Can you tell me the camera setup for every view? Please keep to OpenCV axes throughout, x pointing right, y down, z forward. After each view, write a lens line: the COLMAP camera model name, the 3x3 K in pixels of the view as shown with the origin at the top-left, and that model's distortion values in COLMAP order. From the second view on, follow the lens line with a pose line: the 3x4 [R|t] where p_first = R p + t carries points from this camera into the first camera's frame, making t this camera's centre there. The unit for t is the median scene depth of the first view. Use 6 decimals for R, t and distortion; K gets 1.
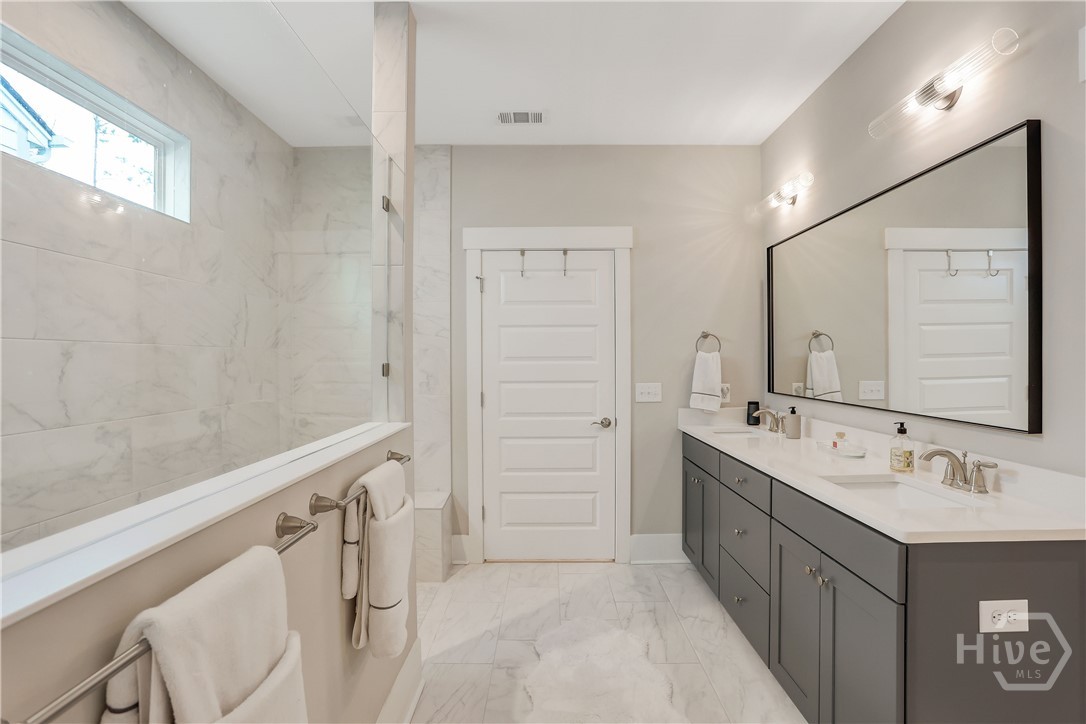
lens RADIAL K [[540.7, 0, 540.3], [0, 540.7, 364.2], [0, 0, 1]] dist [-0.051011, 0.019442]
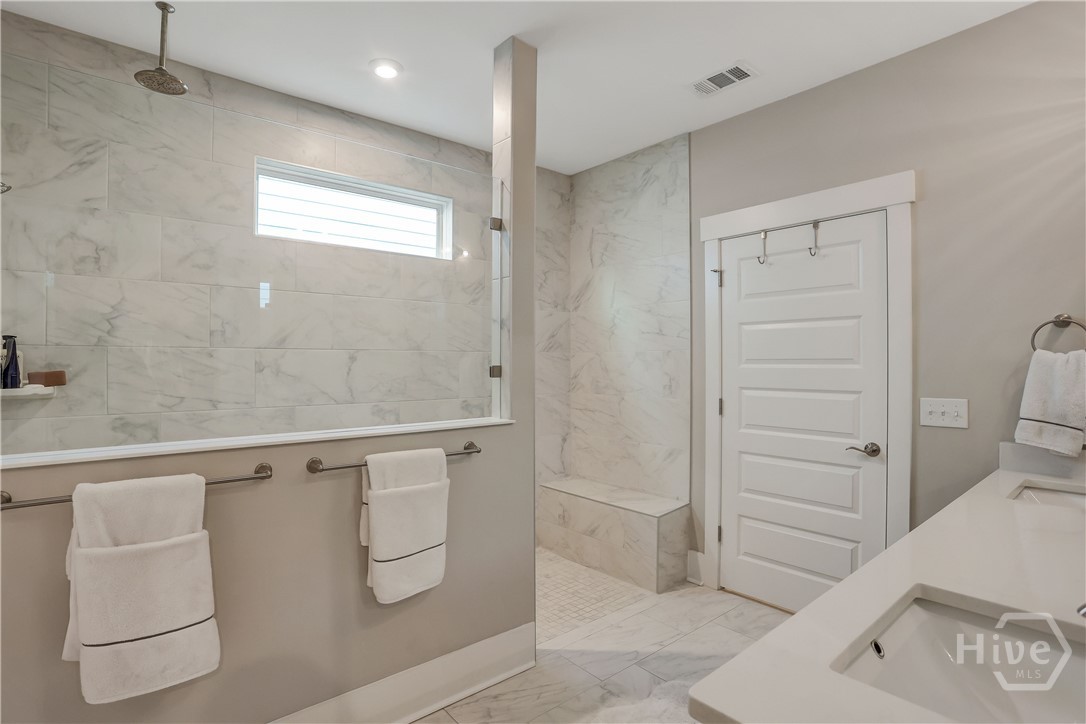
lens RADIAL K [[540.7, 0, 537.4], [0, 540.7, 365.8], [0, 0, 1]] dist [-0.051011, 0.019442]
pose [[0.649089, 0.009824, -0.760649, 0.373915], [-0.007781, 0.999950, 0.006275, -0.005629], [0.760673, 0.001846, 0.649133, 0.195655]]
